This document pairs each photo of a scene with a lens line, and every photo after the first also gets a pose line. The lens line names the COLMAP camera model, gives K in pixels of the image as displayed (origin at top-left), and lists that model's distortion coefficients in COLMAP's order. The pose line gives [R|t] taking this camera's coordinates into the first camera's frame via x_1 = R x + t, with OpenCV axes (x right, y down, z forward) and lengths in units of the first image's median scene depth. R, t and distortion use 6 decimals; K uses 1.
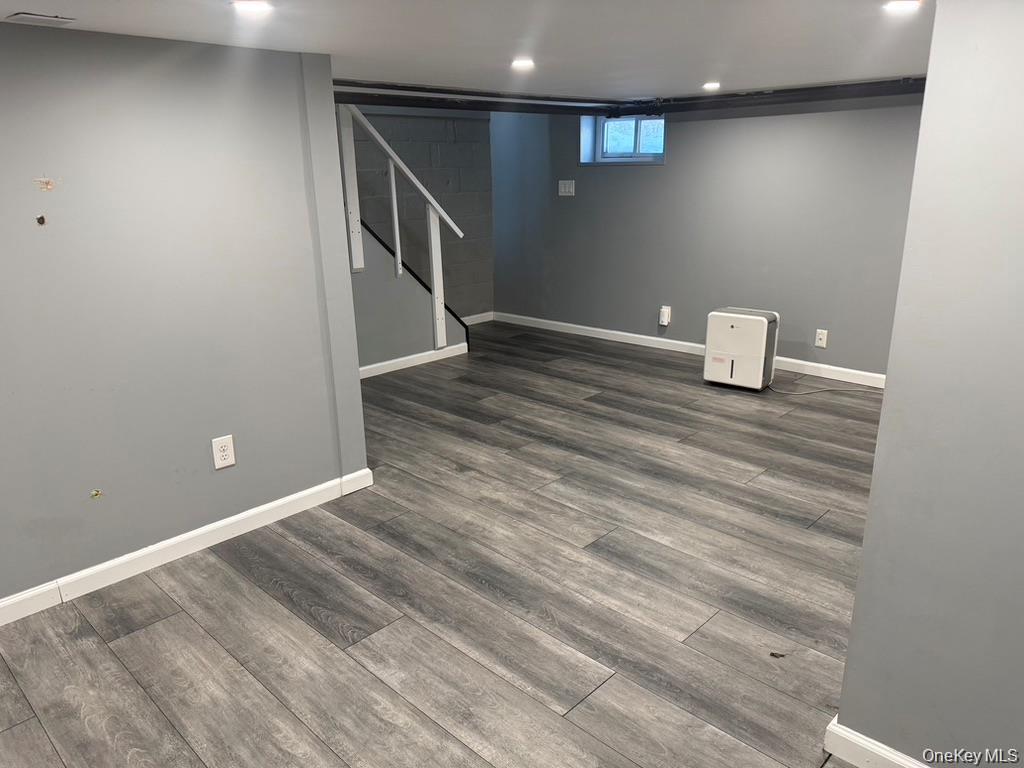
lens RADIAL K [[726.8, 0, 512.0], [0, 726.8, 386.2], [0, 0, 1]] dist [0.031310, -0.007337]
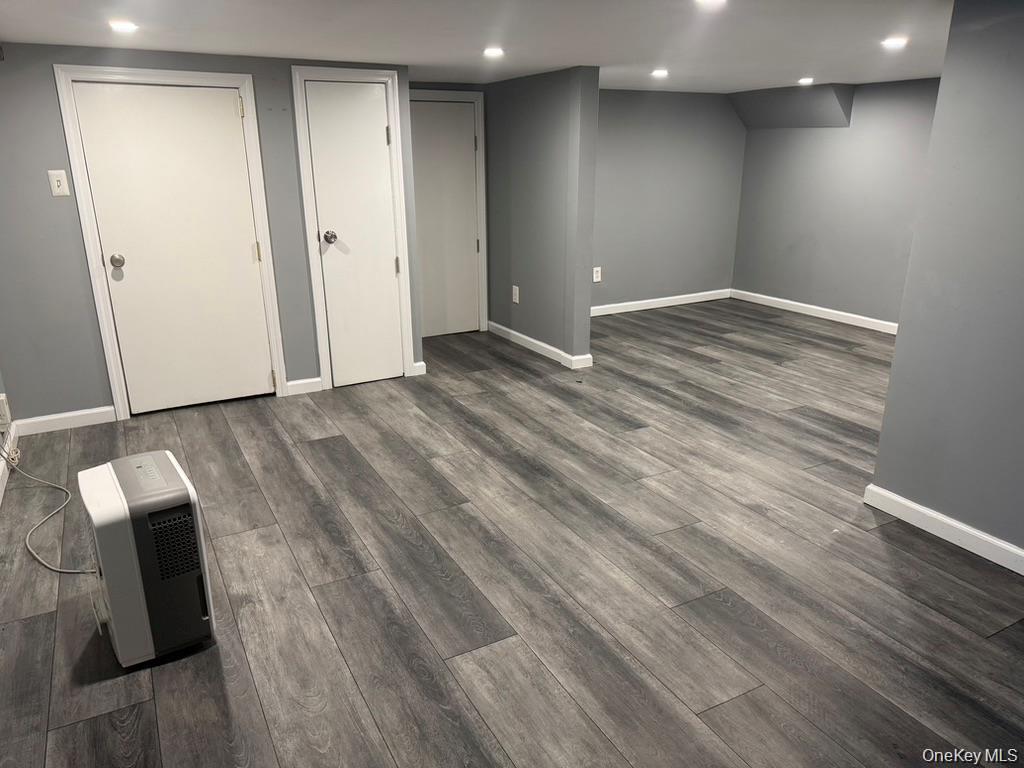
lens RADIAL K [[726.8, 0, 511.3], [0, 726.8, 383.6], [0, 0, 1]] dist [0.031310, -0.007337]
pose [[-0.955264, -0.051877, 0.291170, -0.039129], [0.119121, 0.833623, 0.539335, -0.517044], [-0.270705, 0.549892, -0.790151, 1.800732]]
